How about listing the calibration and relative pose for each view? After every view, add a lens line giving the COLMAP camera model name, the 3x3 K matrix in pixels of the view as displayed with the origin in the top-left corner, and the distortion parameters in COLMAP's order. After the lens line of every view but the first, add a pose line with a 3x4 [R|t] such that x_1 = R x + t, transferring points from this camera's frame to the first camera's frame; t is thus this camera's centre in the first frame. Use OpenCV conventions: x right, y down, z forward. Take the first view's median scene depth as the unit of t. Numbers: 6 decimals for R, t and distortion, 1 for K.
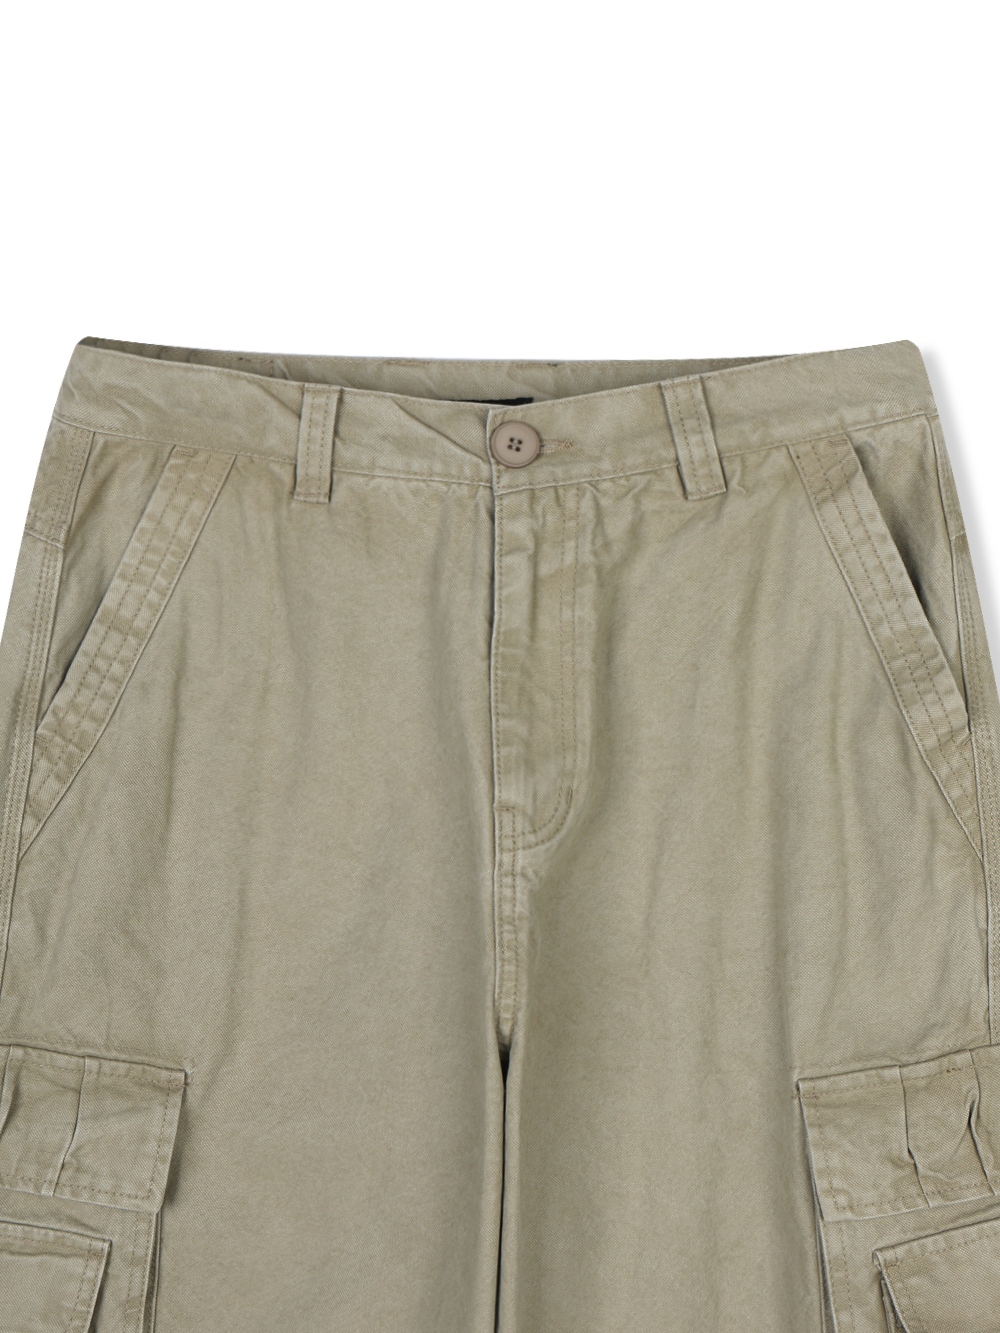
lens RADIAL K [[1582.8, 0, 499.5], [0, 1582.8, 662.2], [0, 0, 1]] dist [-0.194319, 0.000000]
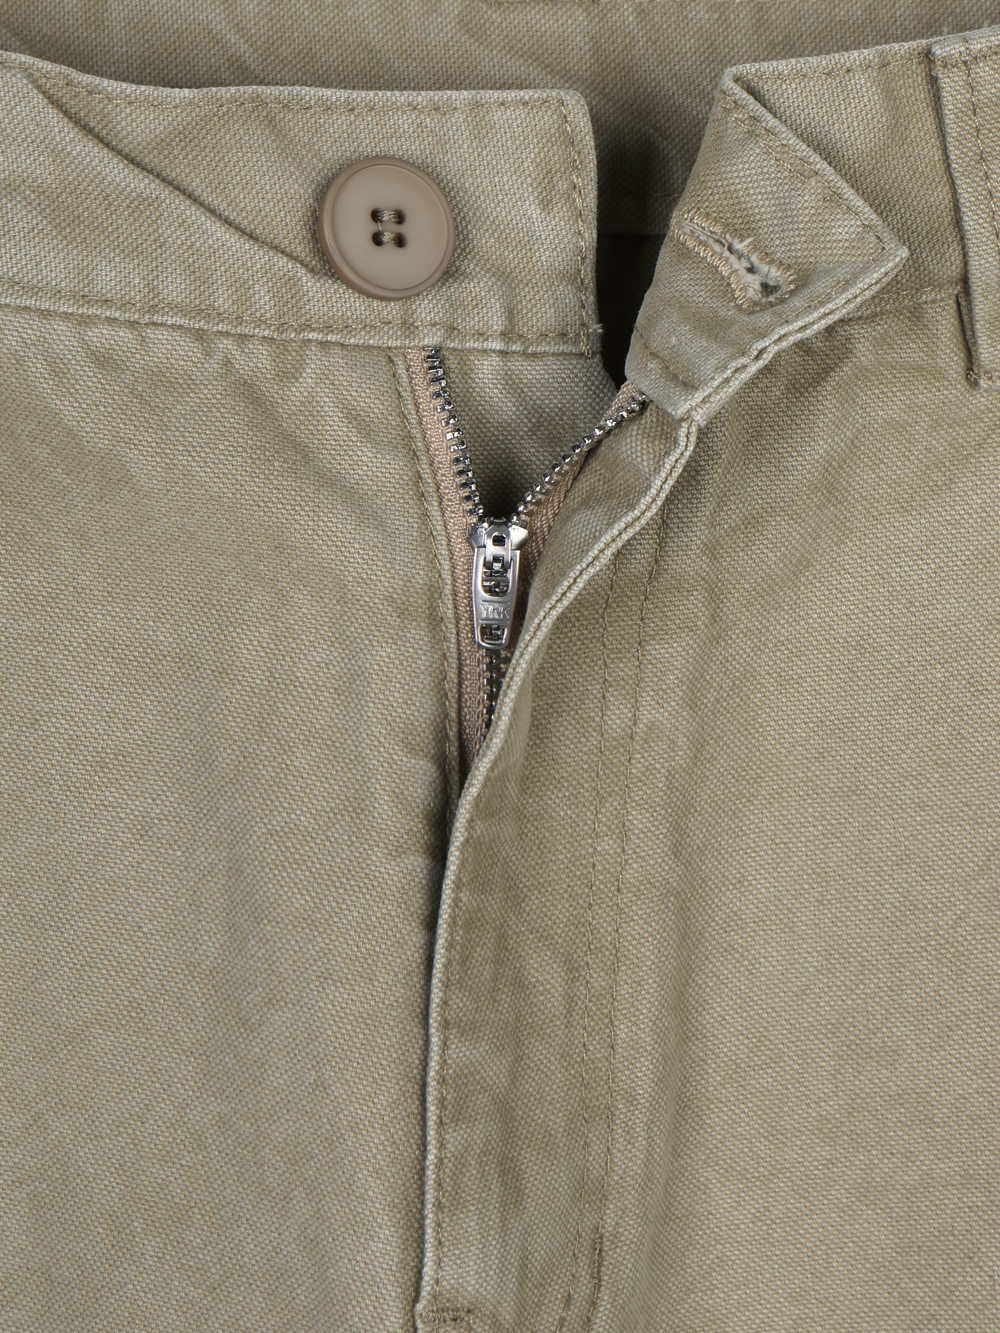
lens RADIAL K [[2410.3, 0, 499.6], [0, 2410.3, 670.2], [0, 0, 1]] dist [-0.190561, 0.000000]
pose [[0.957898, 0.029334, 0.285606, -0.125336], [-0.010450, 0.997670, -0.067419, -0.005590], [-0.286918, 0.061596, 0.955973, 0.515641]]
